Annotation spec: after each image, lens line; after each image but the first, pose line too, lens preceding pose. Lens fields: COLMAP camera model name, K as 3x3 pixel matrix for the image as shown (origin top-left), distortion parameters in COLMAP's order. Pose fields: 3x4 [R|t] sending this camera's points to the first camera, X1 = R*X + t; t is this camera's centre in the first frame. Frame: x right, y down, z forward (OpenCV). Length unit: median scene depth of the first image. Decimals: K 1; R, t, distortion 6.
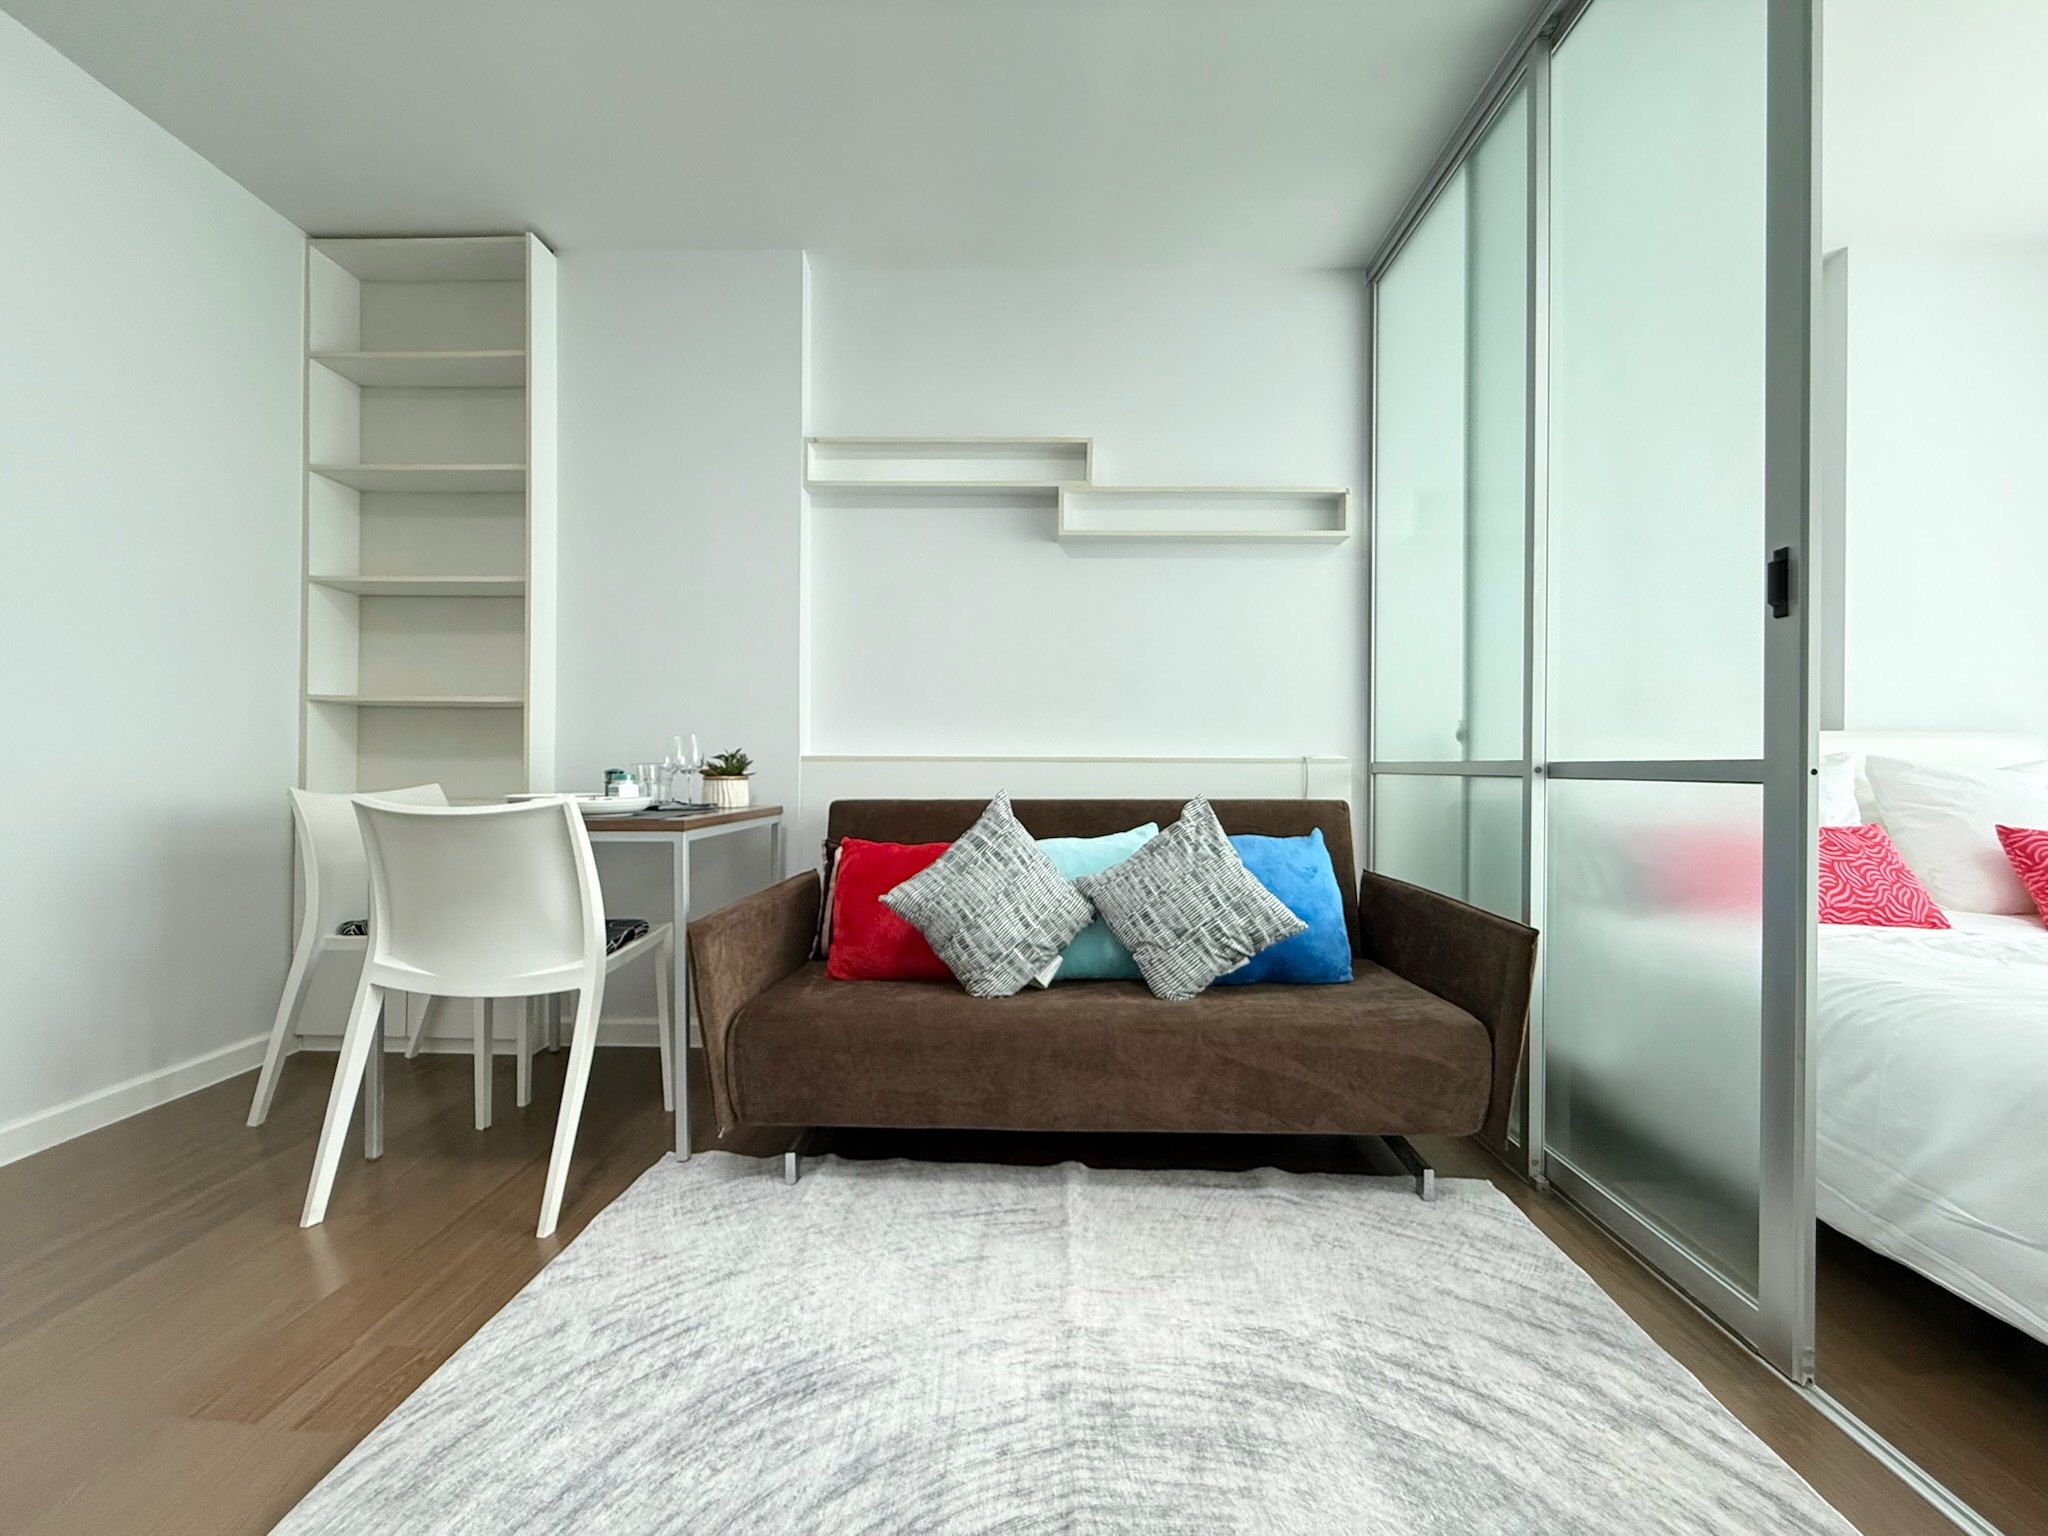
lens RADIAL K [[814.2, 0, 1030.3], [0, 814.2, 772.8], [0, 0, 1]] dist [-0.001023, -0.000104]
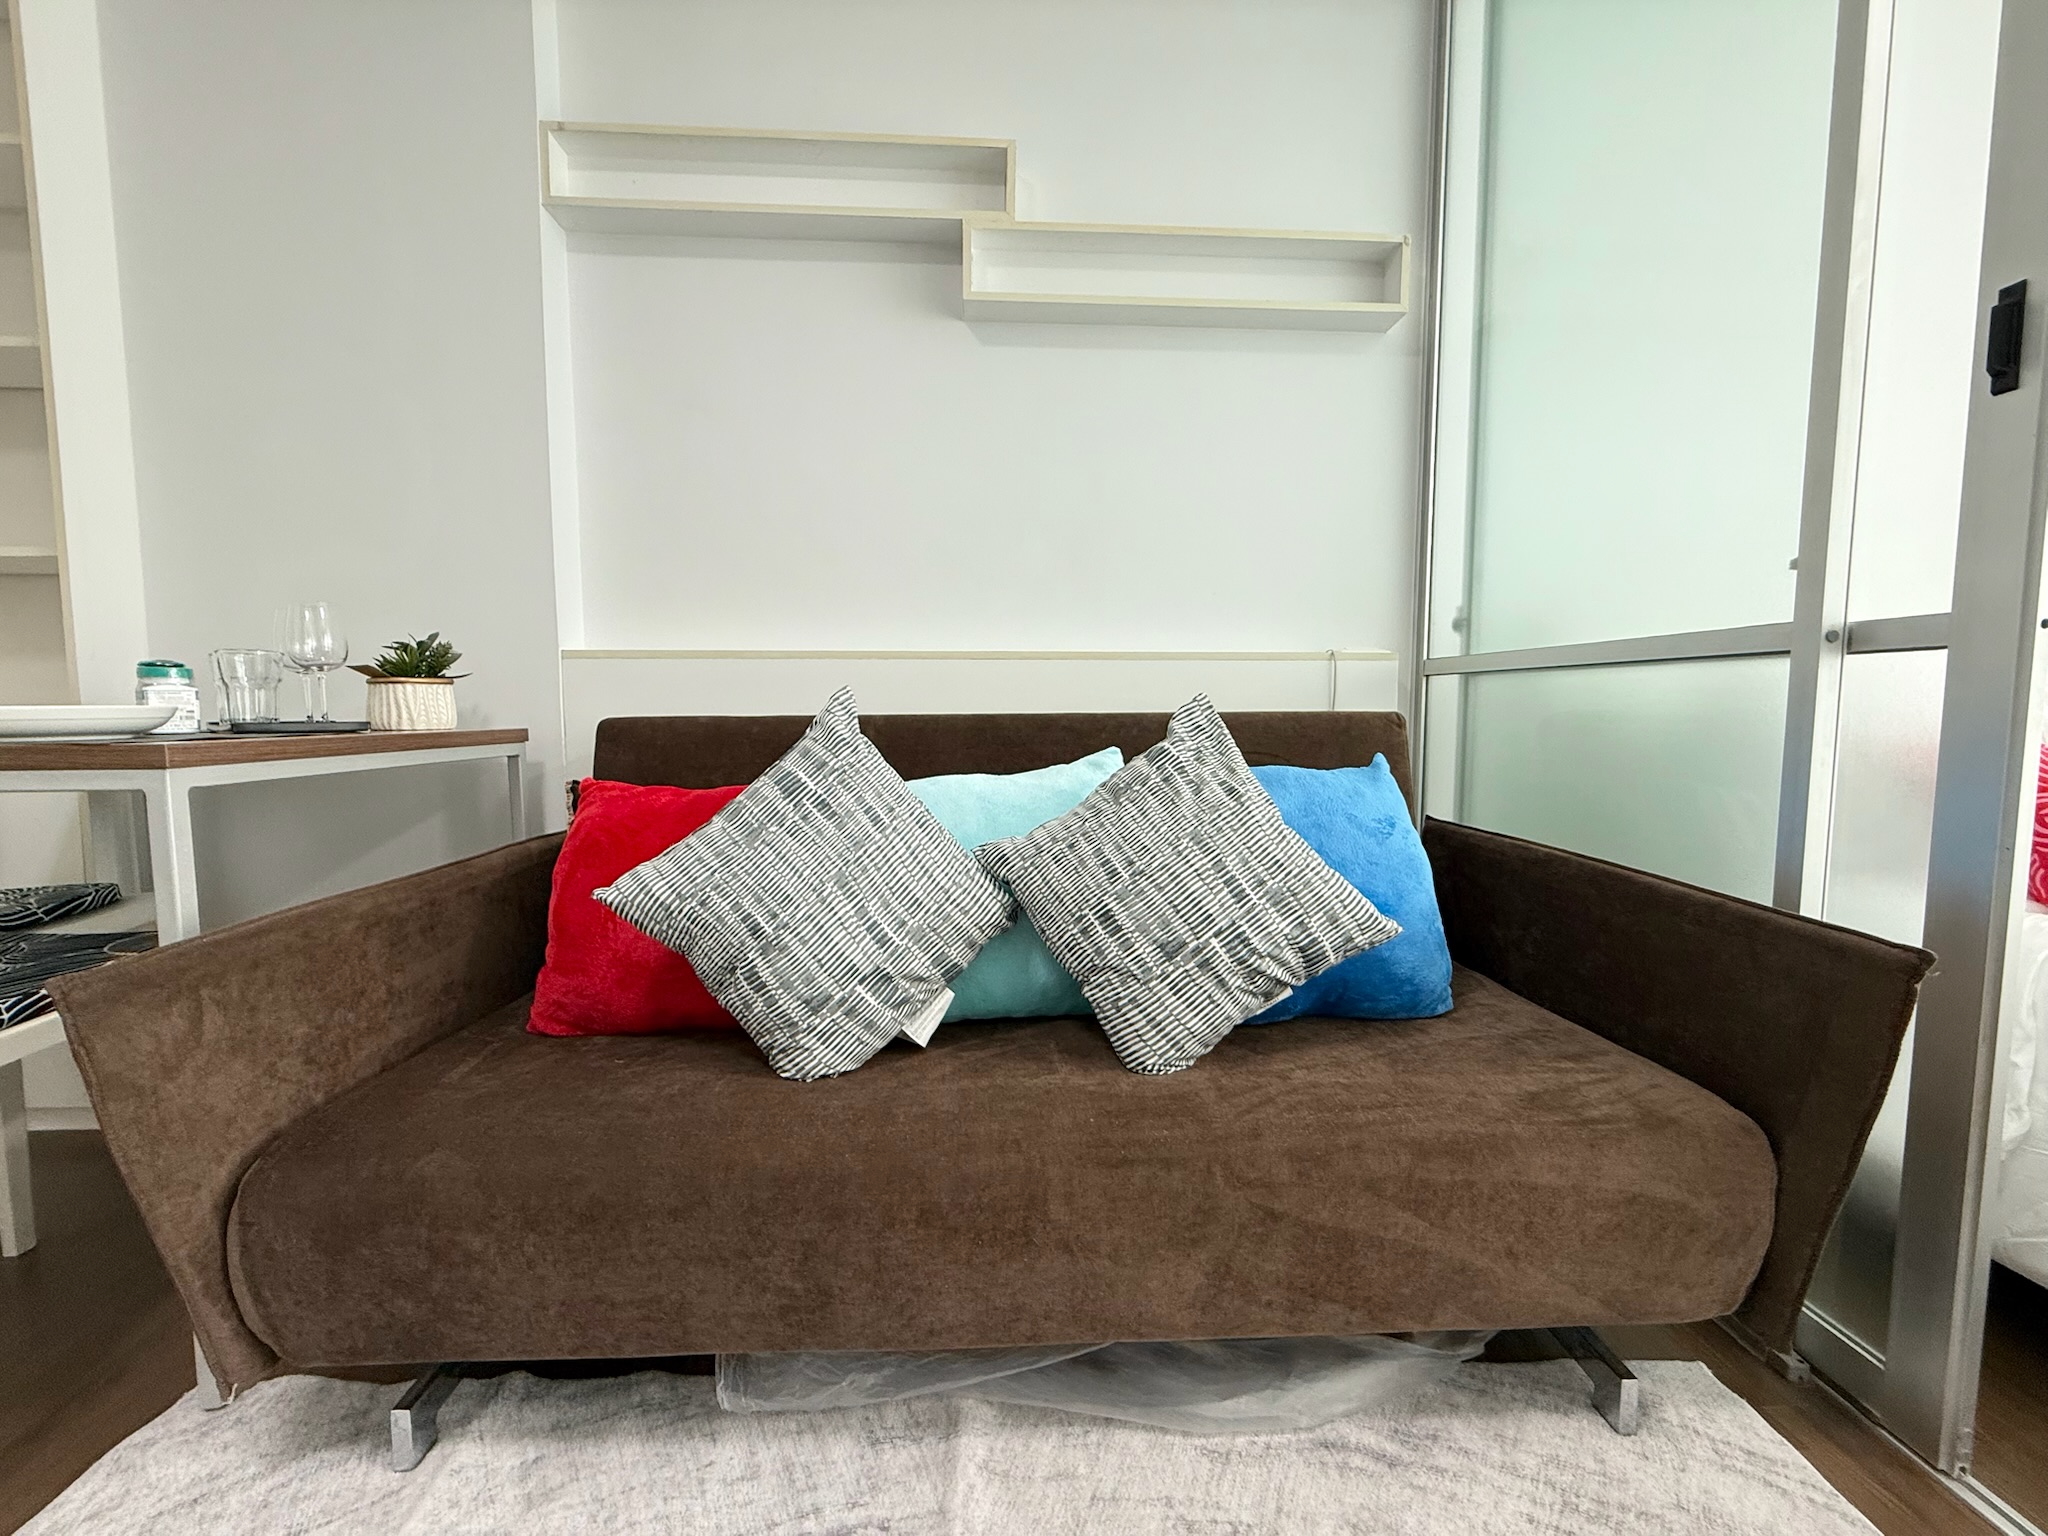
lens RADIAL K [[814.2, 0, 1014.9], [0, 814.2, 769.6], [0, 0, 1]] dist [-0.001023, -0.000104]
pose [[0.998716, -0.011697, 0.049288, 0.056359], [0.007954, 0.997116, 0.075472, 0.038323], [-0.050029, -0.074983, 0.995929, 0.476266]]
